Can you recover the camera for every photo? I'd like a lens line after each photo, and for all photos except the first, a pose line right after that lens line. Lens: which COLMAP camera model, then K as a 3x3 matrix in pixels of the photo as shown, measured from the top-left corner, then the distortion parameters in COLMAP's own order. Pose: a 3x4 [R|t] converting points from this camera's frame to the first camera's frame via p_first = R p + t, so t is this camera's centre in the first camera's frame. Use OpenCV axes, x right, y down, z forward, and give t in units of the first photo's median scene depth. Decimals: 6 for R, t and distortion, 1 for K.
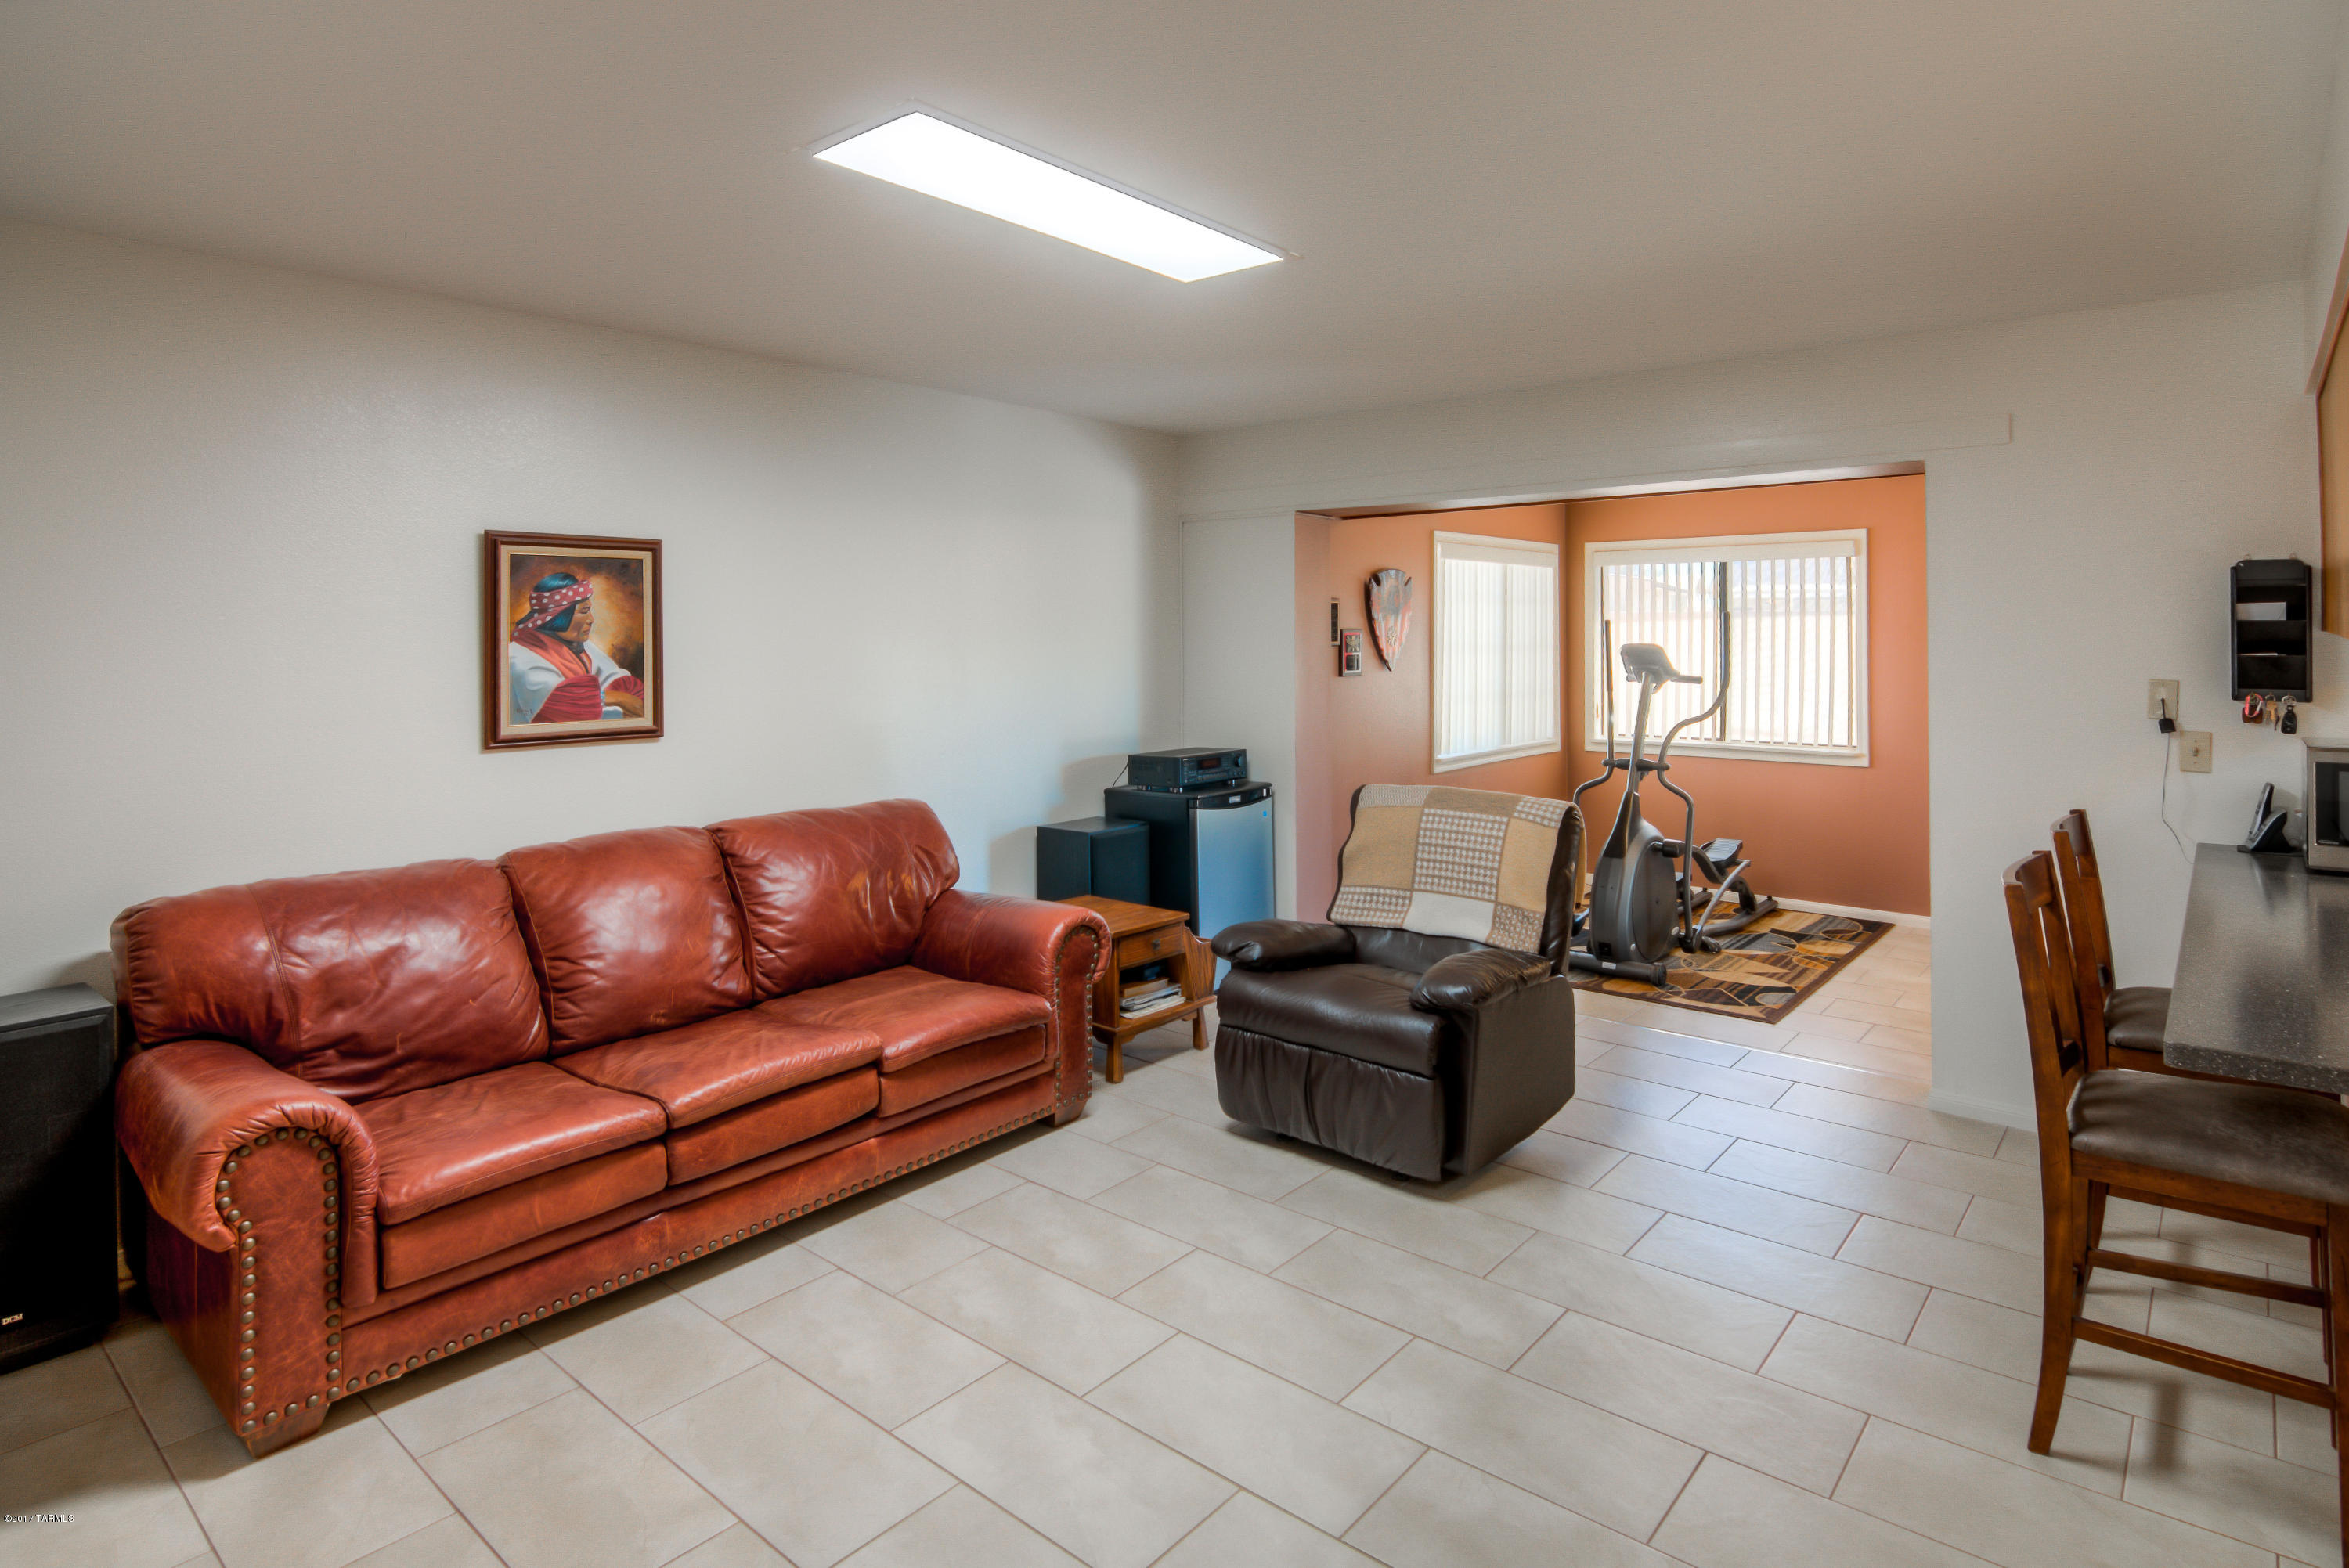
lens RADIAL K [[1273.6, 0, 1199.2], [0, 1273.6, 618.0], [0, 0, 1]] dist [-0.003077, -0.001248]
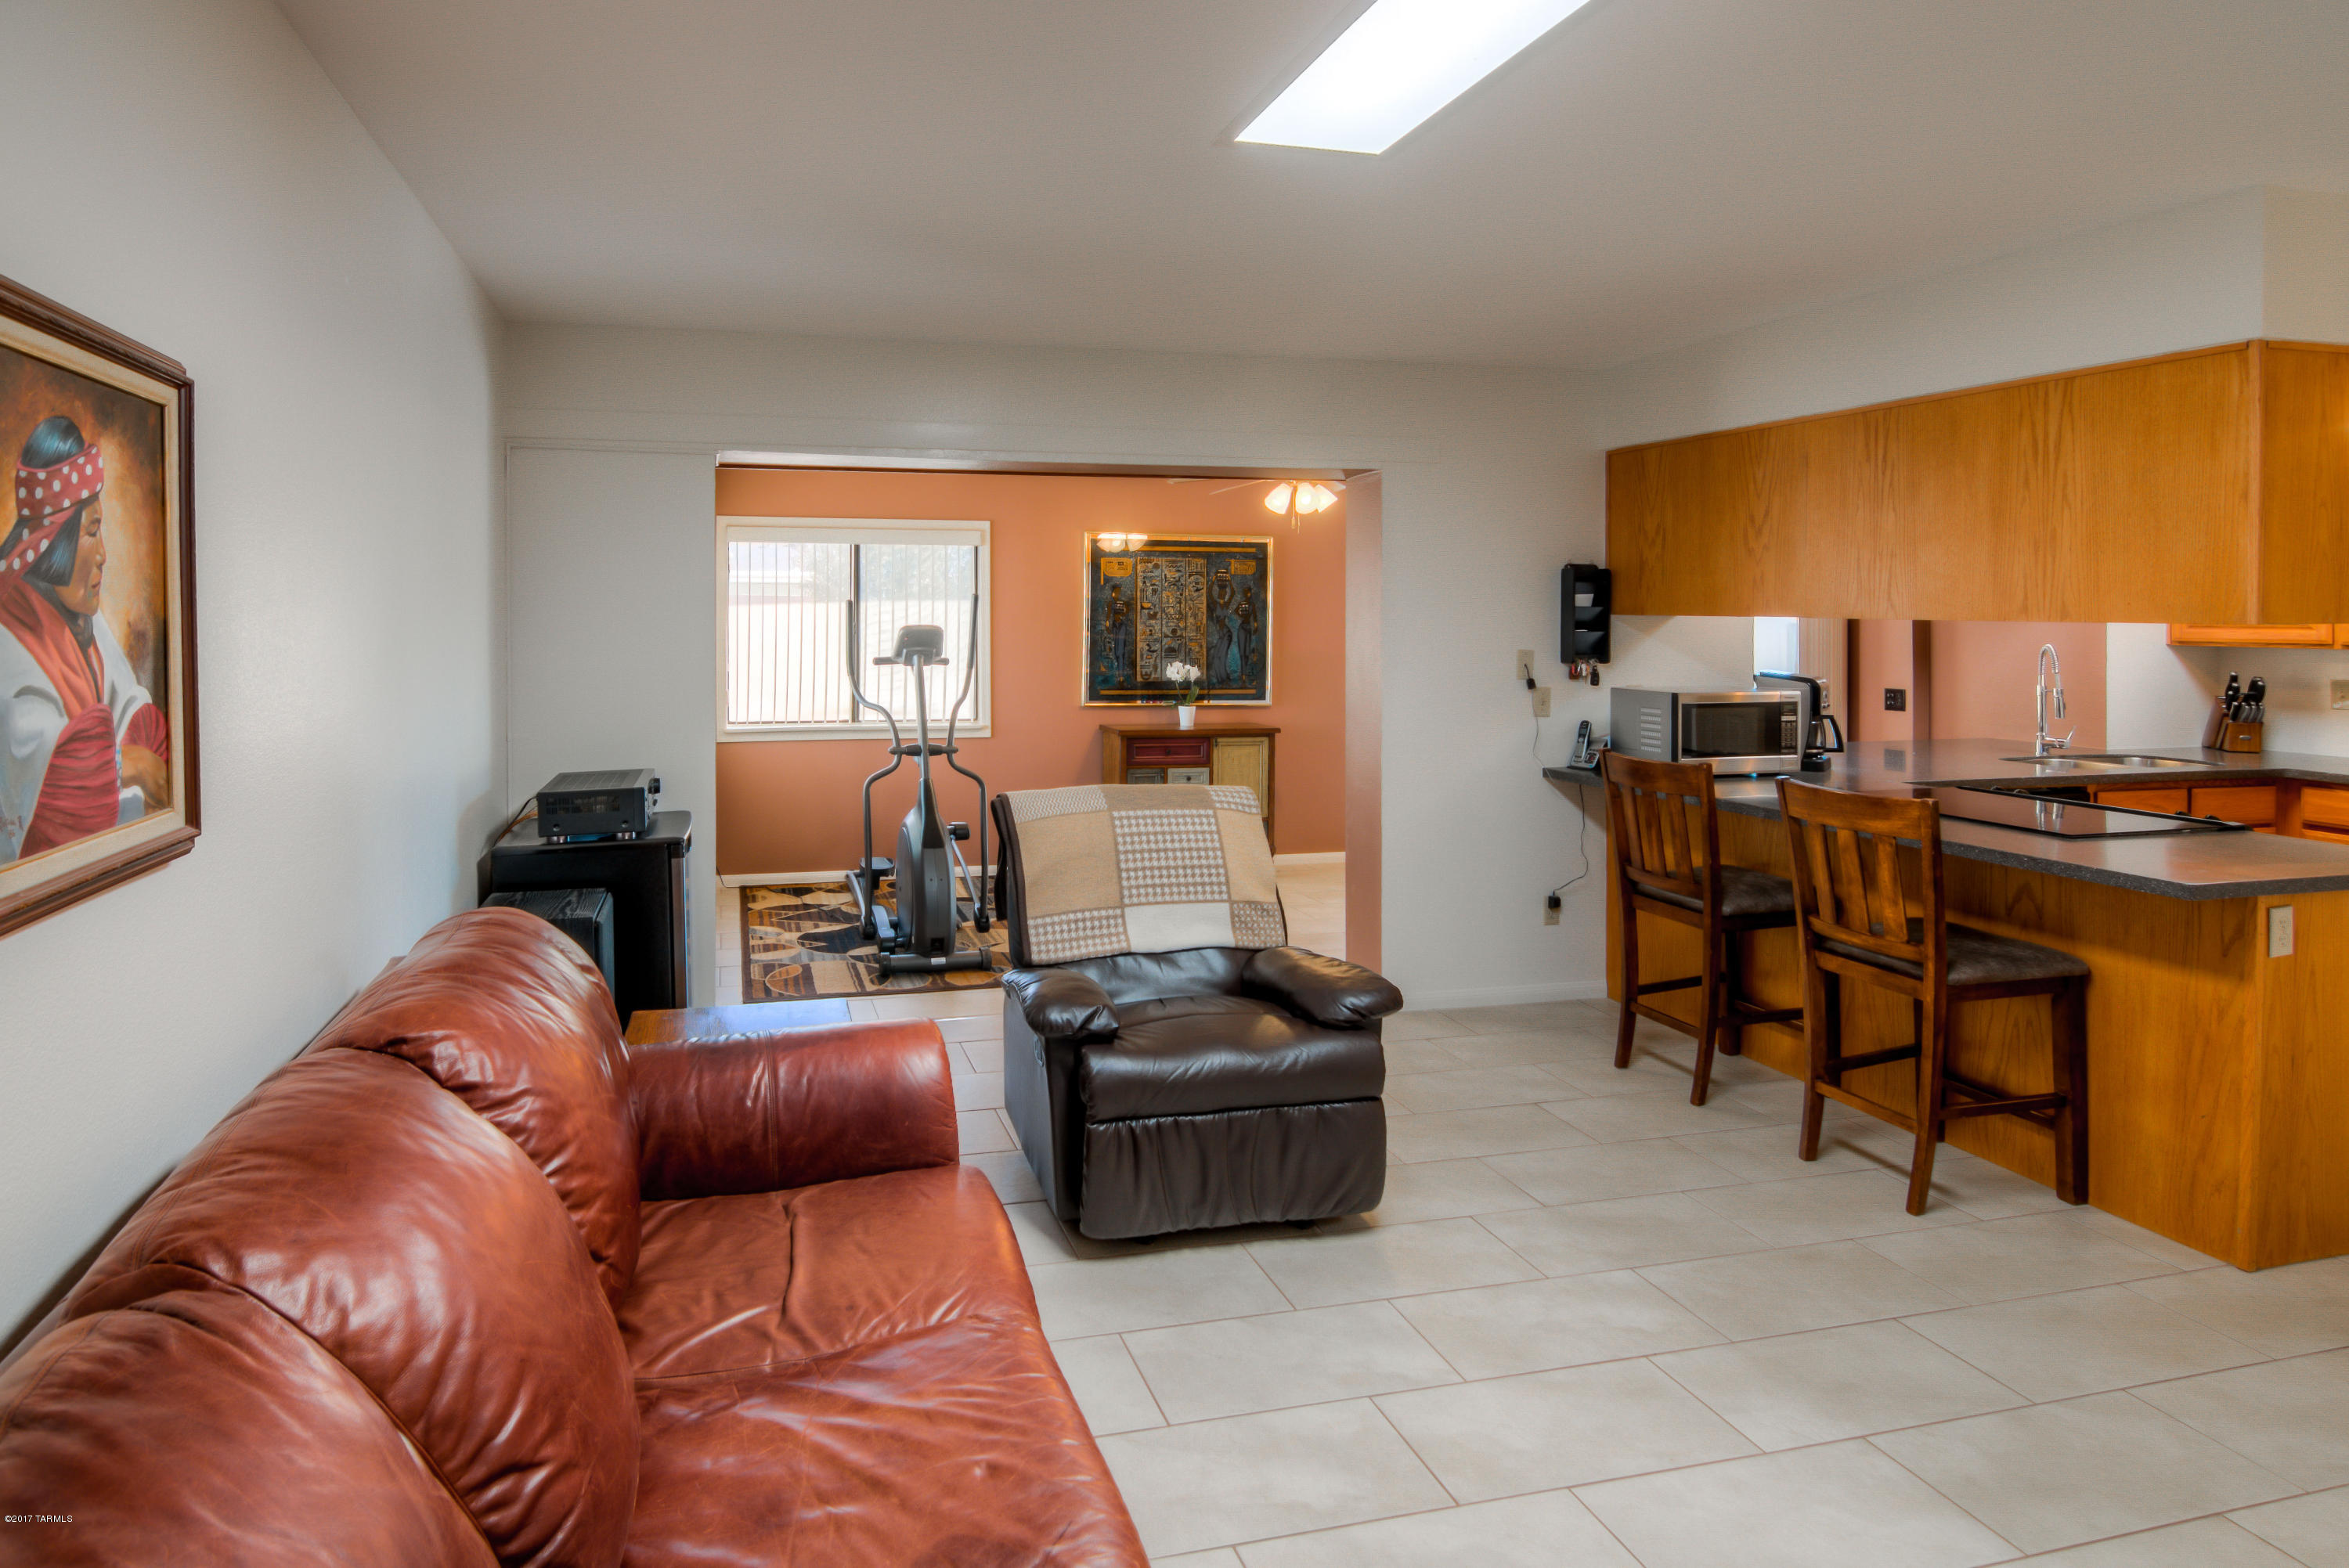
lens RADIAL K [[1268.4, 0, 1018.8], [0, 1268.4, 622.1], [0, 0, 1]] dist [-0.000919, -0.008294]
pose [[0.609472, 0.001817, 0.792806, -0.608652], [-0.013840, 0.999869, 0.008348, 0.014270], [-0.792687, -0.016060, 0.609417, 0.574523]]
